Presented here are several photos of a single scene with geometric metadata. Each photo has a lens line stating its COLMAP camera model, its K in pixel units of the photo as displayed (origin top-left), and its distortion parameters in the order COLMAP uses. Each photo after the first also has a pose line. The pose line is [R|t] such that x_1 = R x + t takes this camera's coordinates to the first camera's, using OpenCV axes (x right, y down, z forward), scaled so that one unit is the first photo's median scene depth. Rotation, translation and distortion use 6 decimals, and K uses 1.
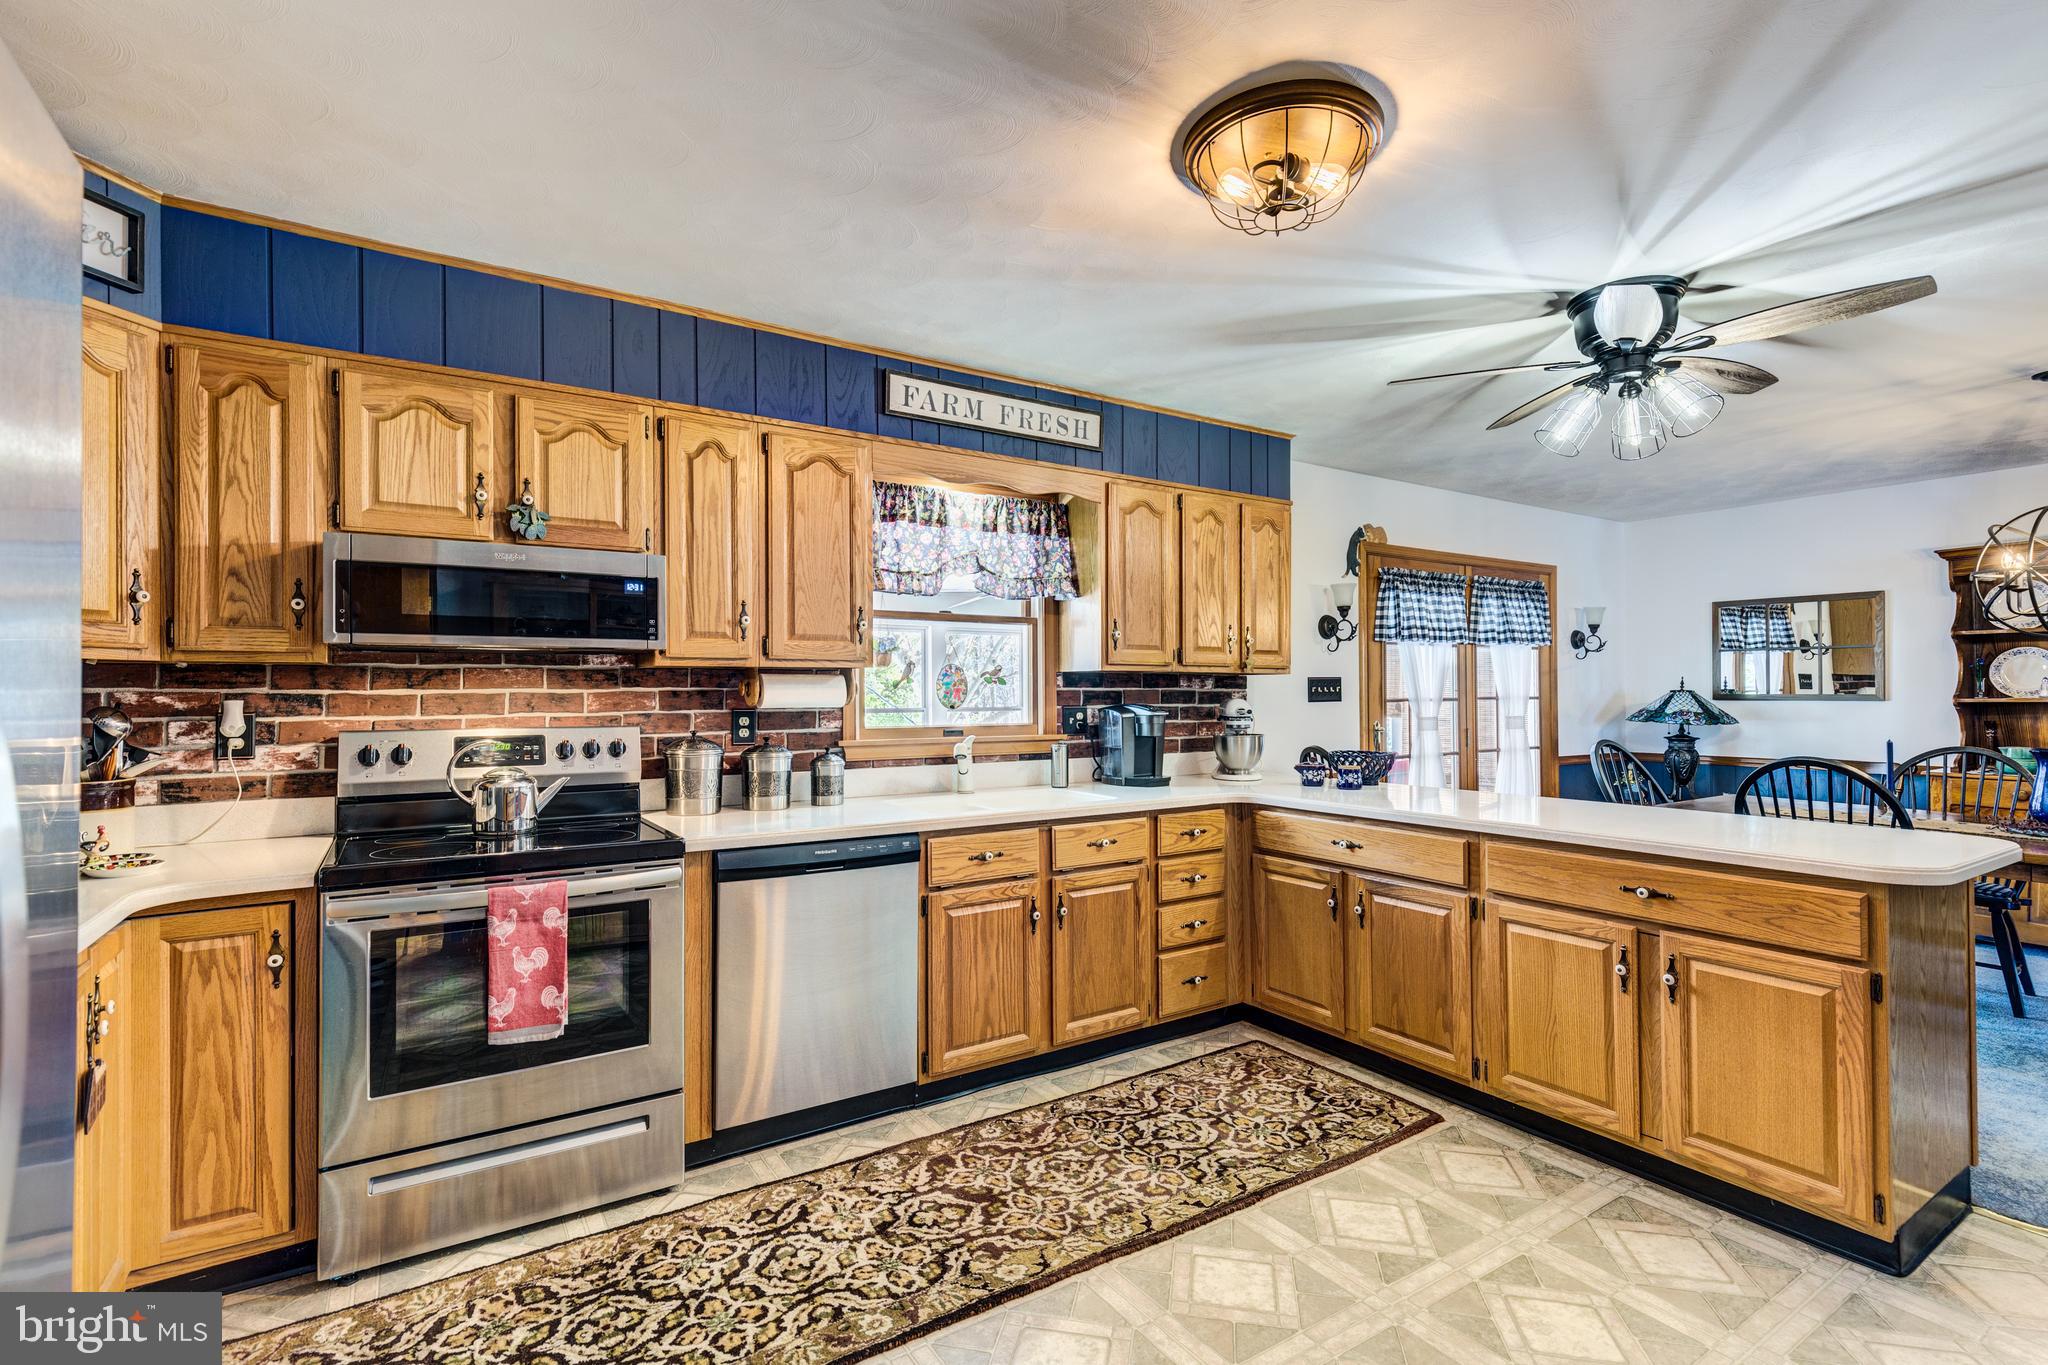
lens RADIAL K [[936.4, 0, 1018.0], [0, 936.4, 686.1], [0, 0, 1]] dist [0.004353, 0.000326]
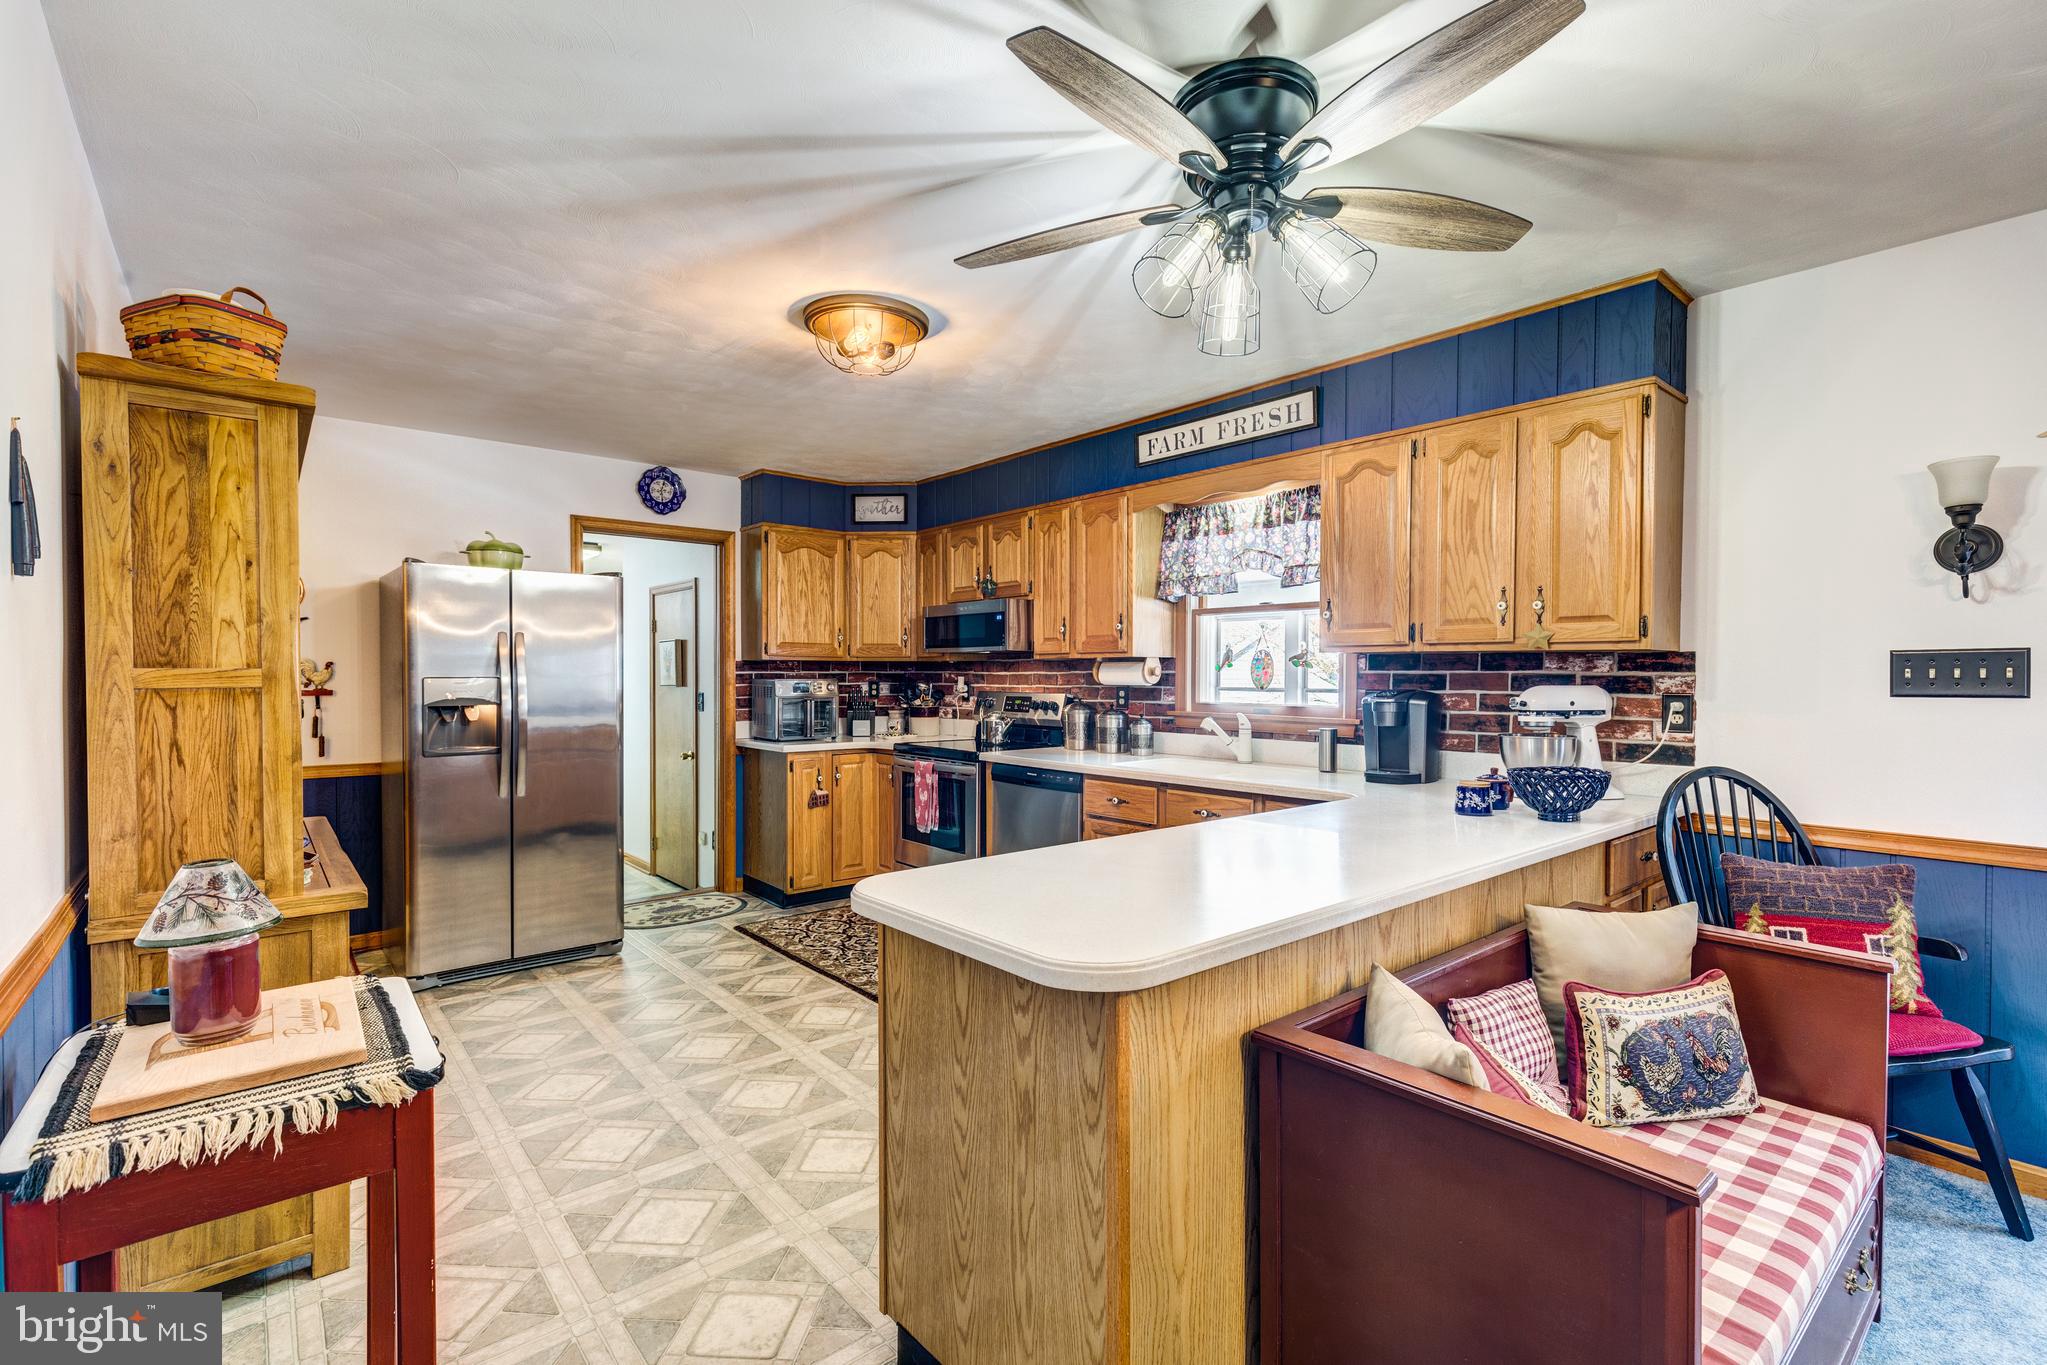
lens RADIAL K [[914.9, 0, 1023.7], [0, 914.9, 689.0], [0, 0, 1]] dist [0.006857, -0.000345]
pose [[0.139394, 0.019555, -0.990044, 1.200129], [0.005340, 0.999776, 0.020499, -0.000750], [0.990223, -0.008145, 0.139259, 0.687756]]
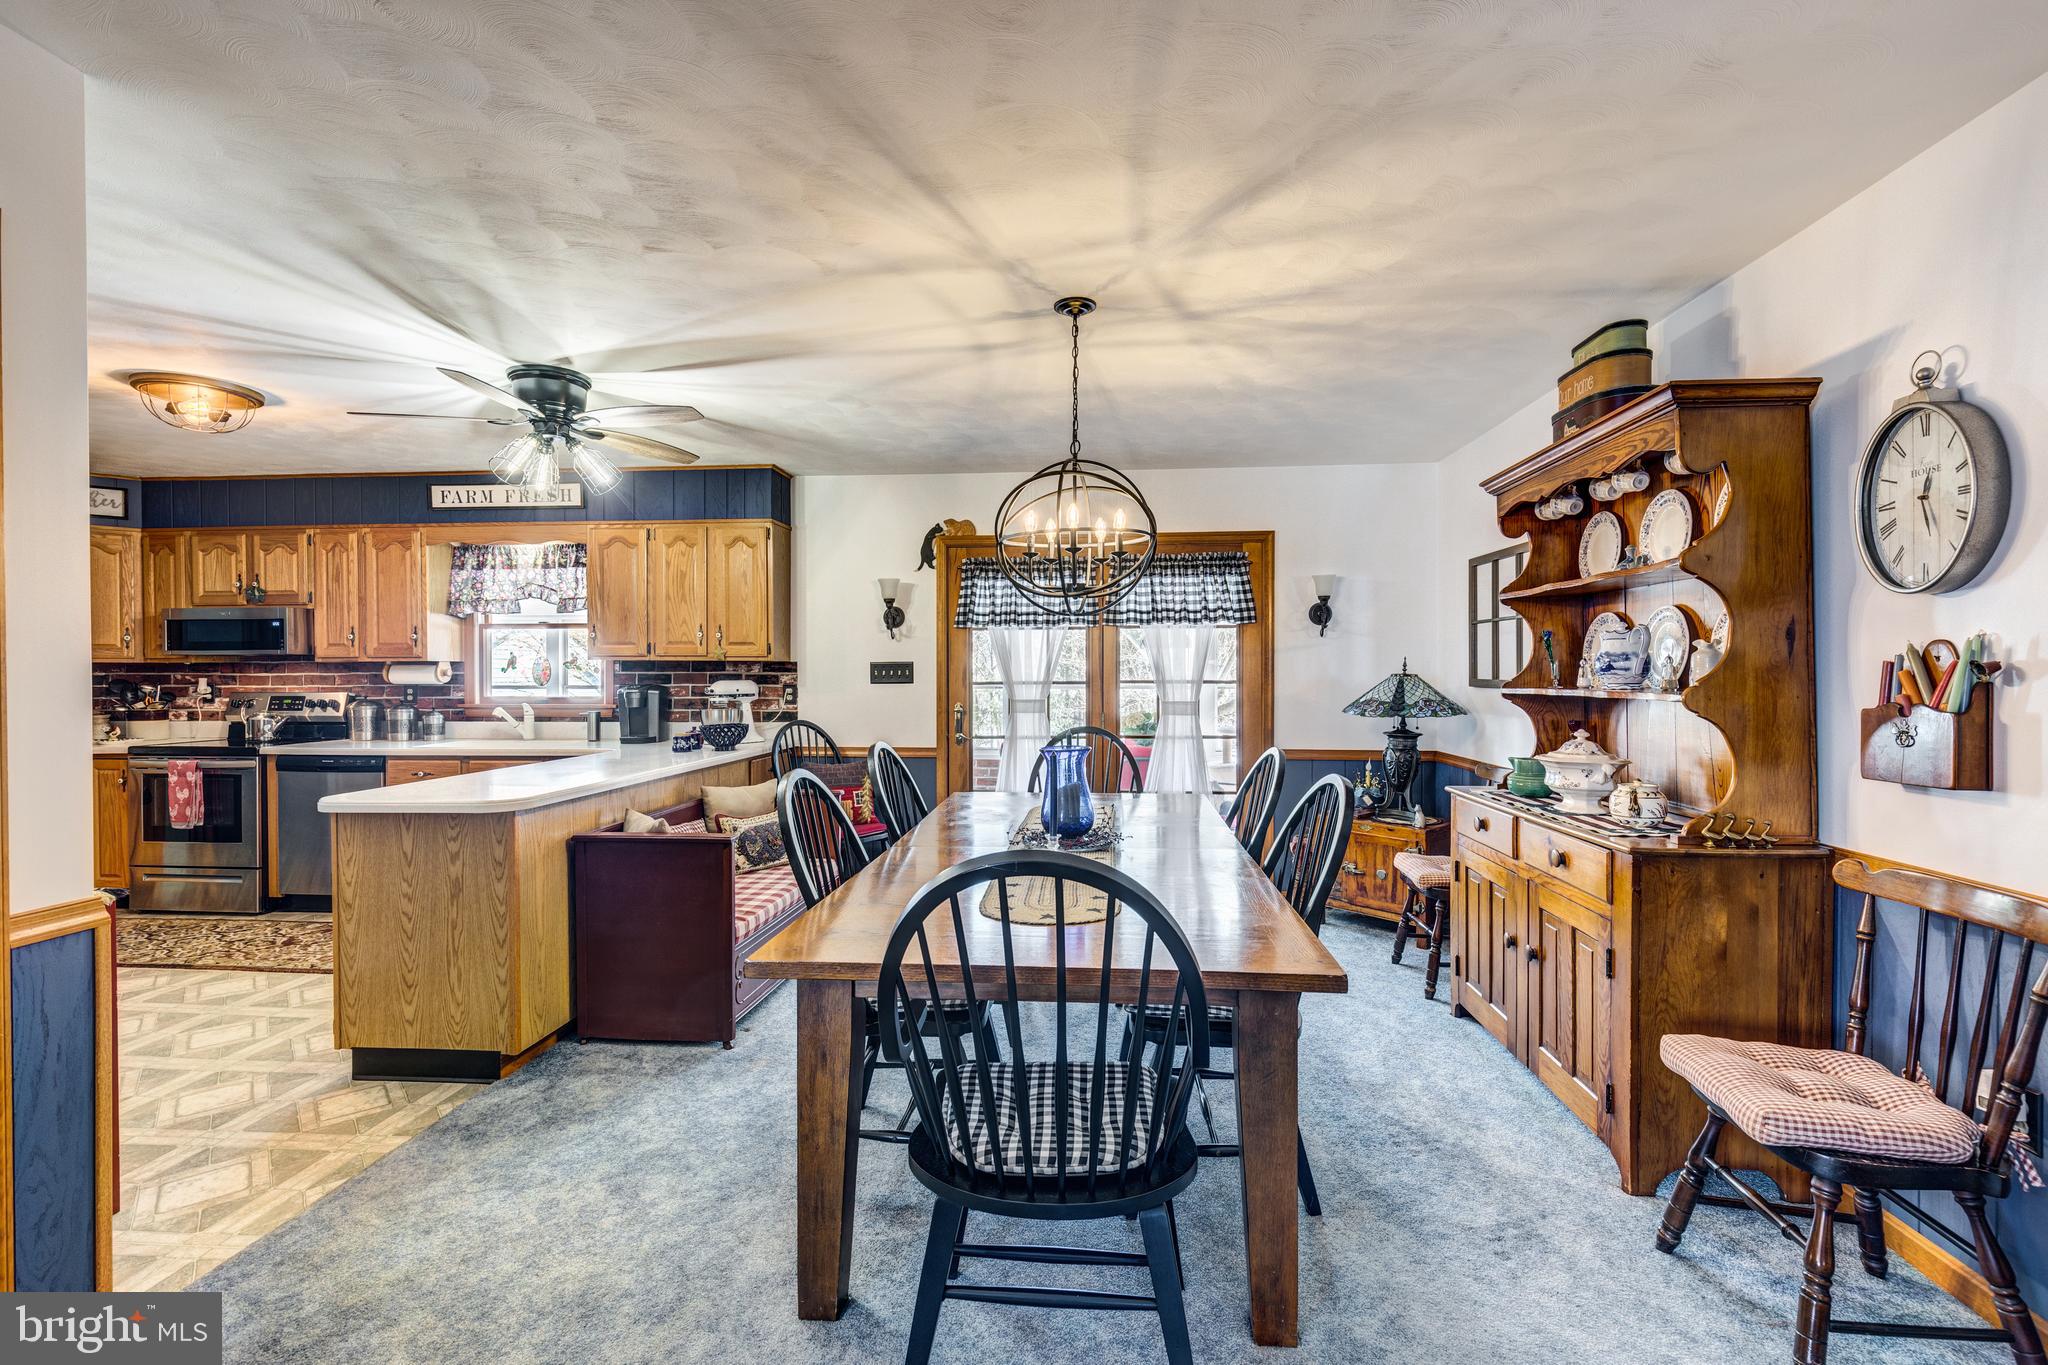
lens RADIAL K [[916.9, 0, 1026.8], [0, 916.9, 681.4], [0, 0, 1]] dist [0.002877, -0.000356]
pose [[0.793945, 0.007980, -0.607937, 1.806863], [0.004356, 0.999814, 0.018813, -0.009544], [0.607974, -0.017585, 0.793762, 0.353202]]
